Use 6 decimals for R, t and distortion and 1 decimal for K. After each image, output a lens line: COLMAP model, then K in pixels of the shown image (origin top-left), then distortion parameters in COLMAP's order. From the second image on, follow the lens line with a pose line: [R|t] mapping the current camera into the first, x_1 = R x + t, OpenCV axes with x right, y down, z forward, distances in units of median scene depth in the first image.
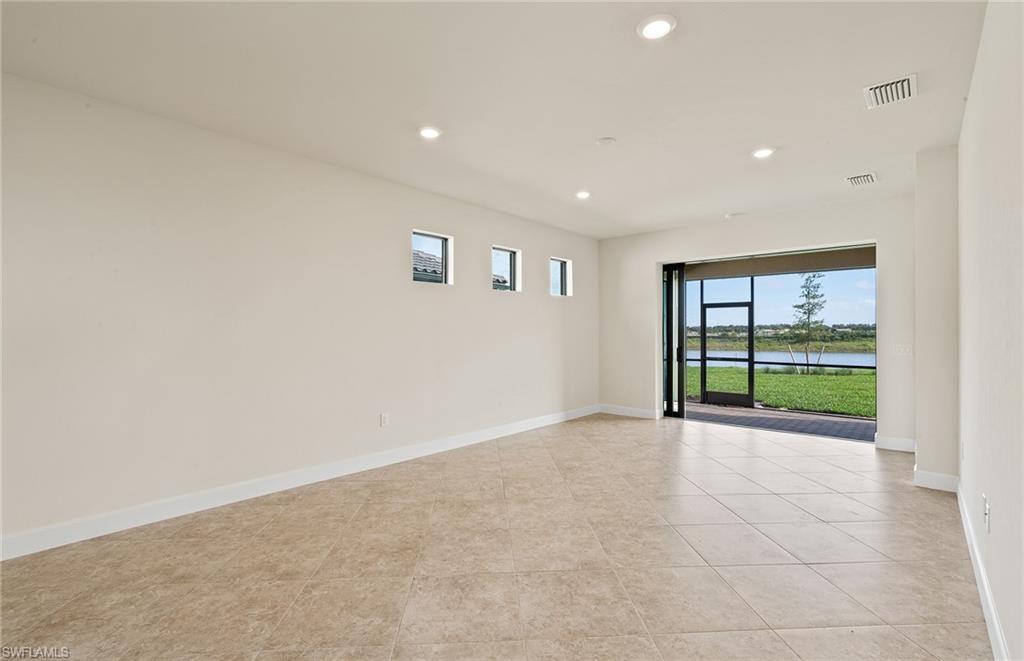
lens RADIAL K [[472.7, 0, 505.4], [0, 472.7, 341.4], [0, 0, 1]] dist [0.001357, -0.000410]
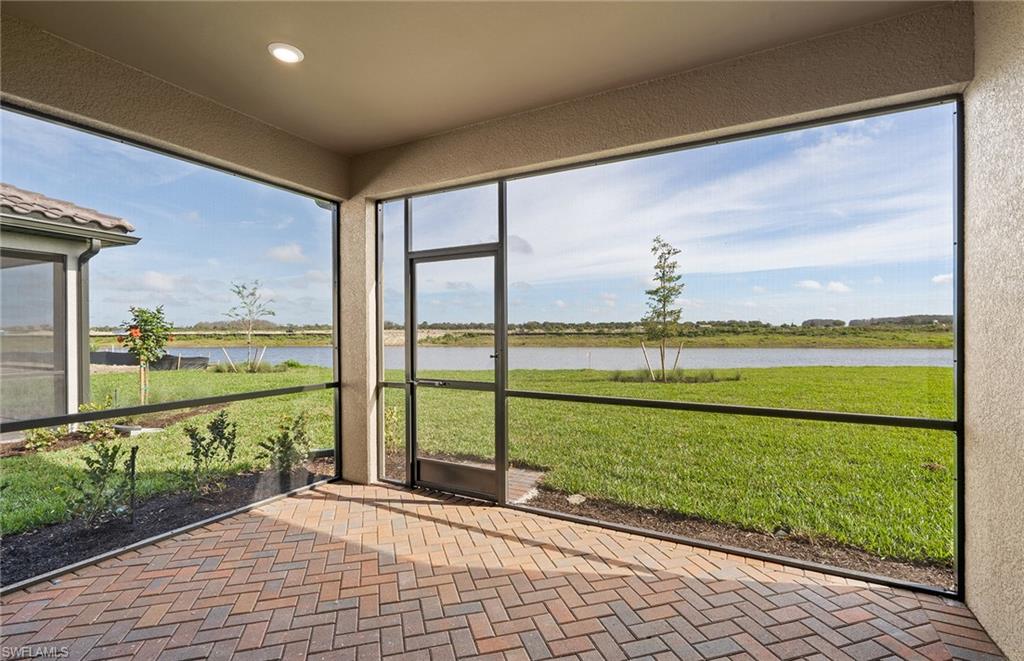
lens RADIAL K [[440.9, 0, 519.0], [0, 440.9, 329.3], [0, 0, 1]] dist [-0.016475, -0.000133]
pose [[0.975960, -0.006549, 0.217850, 0.256077], [0.011361, 0.999718, -0.020842, -0.000977], [-0.217652, 0.022816, 0.975760, 0.355511]]
